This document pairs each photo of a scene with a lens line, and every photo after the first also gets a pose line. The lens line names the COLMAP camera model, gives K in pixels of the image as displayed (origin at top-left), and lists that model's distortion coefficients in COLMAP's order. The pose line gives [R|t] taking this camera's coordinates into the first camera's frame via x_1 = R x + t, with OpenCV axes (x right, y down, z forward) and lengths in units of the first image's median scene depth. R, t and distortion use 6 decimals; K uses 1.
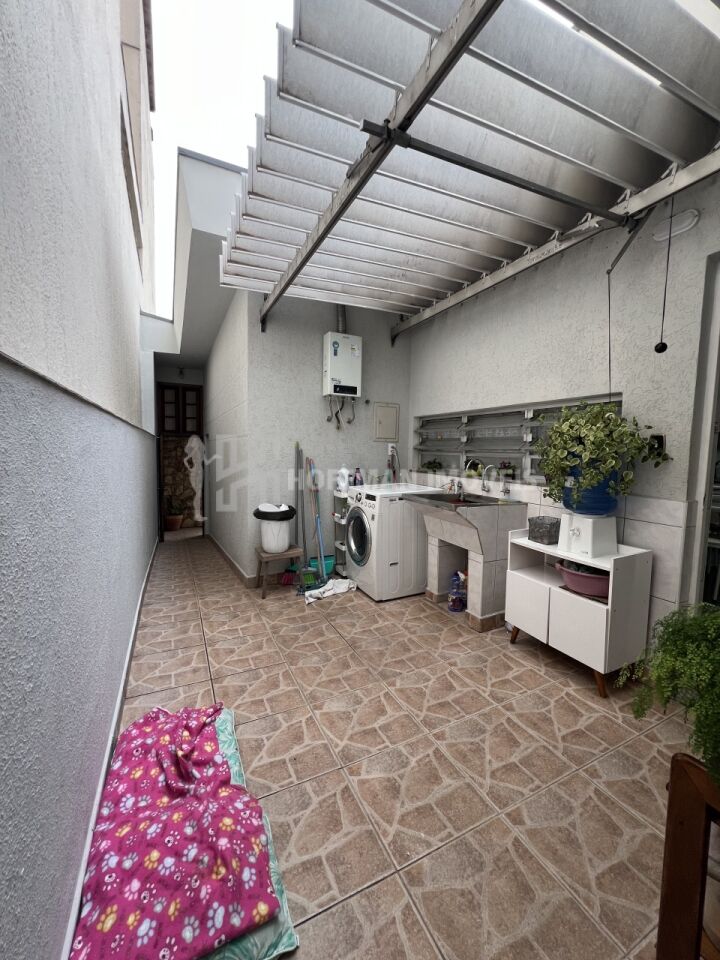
lens RADIAL K [[384.9, 0, 358.5], [0, 384.9, 477.2], [0, 0, 1]] dist [0.002708, 0.000103]
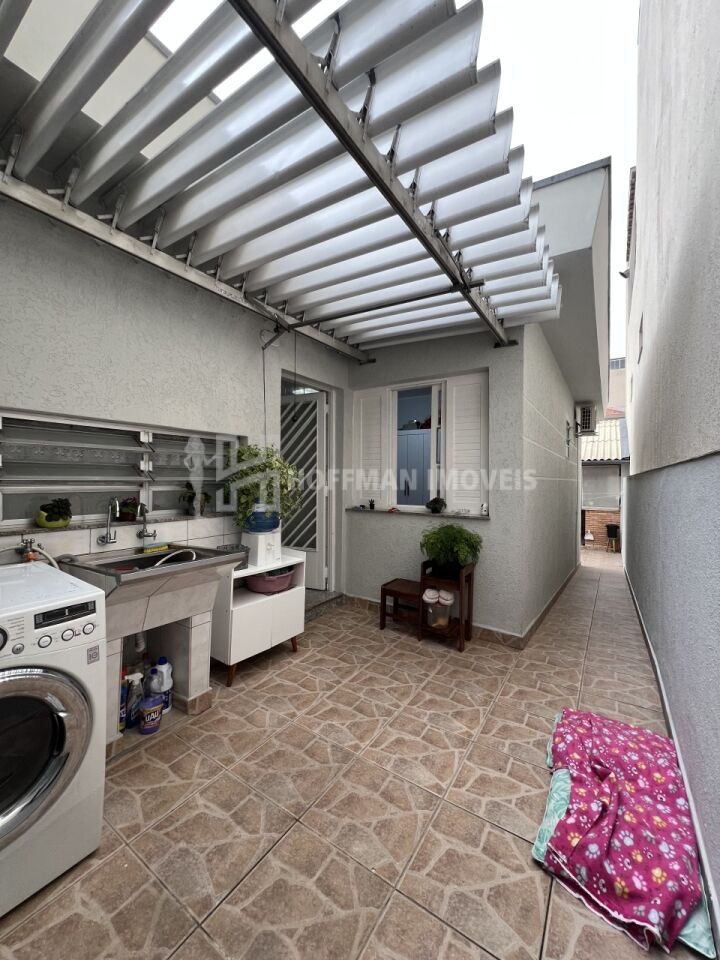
lens RADIAL K [[384.9, 0, 357.0], [0, 384.9, 479.8], [0, 0, 1]] dist [0.002708, 0.000103]
pose [[-0.510037, -0.025586, 0.859772, -0.694309], [0.040959, 0.997701, 0.053988, -0.139511], [-0.859177, 0.062751, -0.507816, 1.458287]]
